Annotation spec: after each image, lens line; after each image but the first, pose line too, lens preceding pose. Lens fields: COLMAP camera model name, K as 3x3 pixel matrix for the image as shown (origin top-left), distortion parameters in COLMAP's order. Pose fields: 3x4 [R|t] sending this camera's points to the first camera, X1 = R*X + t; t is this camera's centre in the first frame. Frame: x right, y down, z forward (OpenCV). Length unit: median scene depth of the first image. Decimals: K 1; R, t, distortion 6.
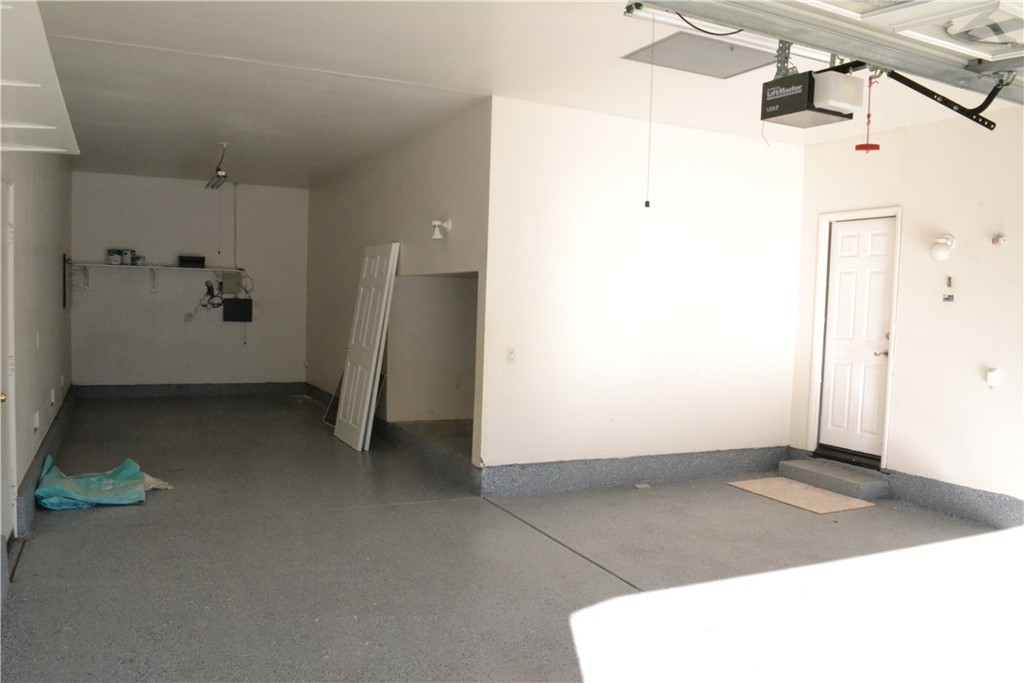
lens RADIAL K [[817.3, 0, 520.5], [0, 817.3, 357.6], [0, 0, 1]] dist [-0.088131, 0.013387]
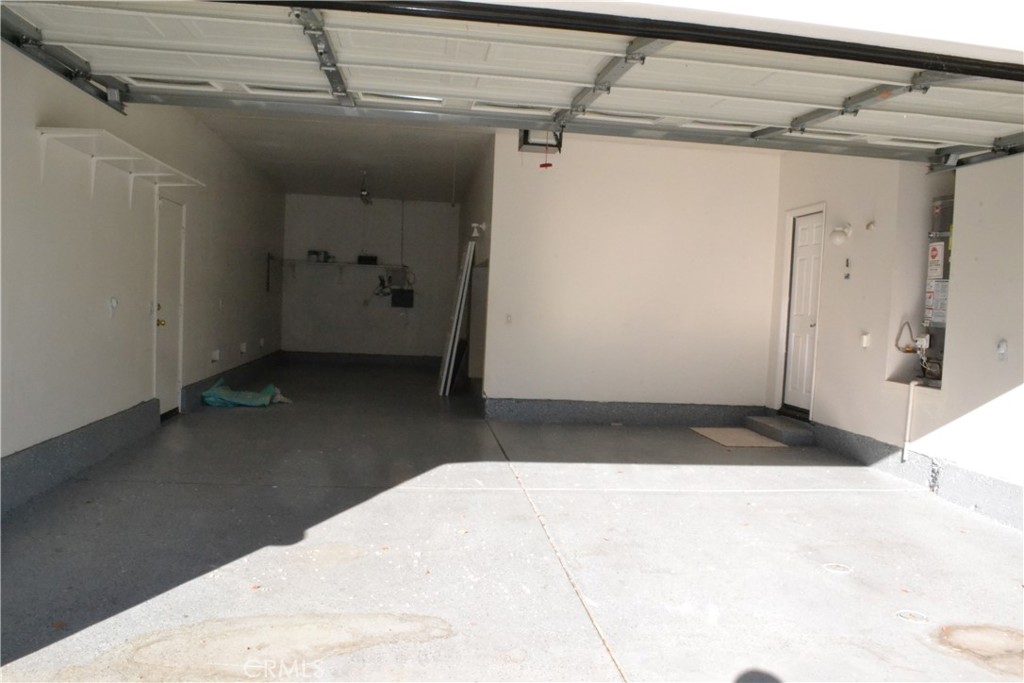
lens RADIAL K [[817.3, 0, 520.5], [0, 817.3, 357.6], [0, 0, 1]] dist [-0.088131, 0.013387]
pose [[0.945311, 0.031239, -0.324670, 0.393672], [-0.036559, 0.999278, -0.010295, 0.066004], [0.324114, 0.021602, 0.945771, -0.257876]]
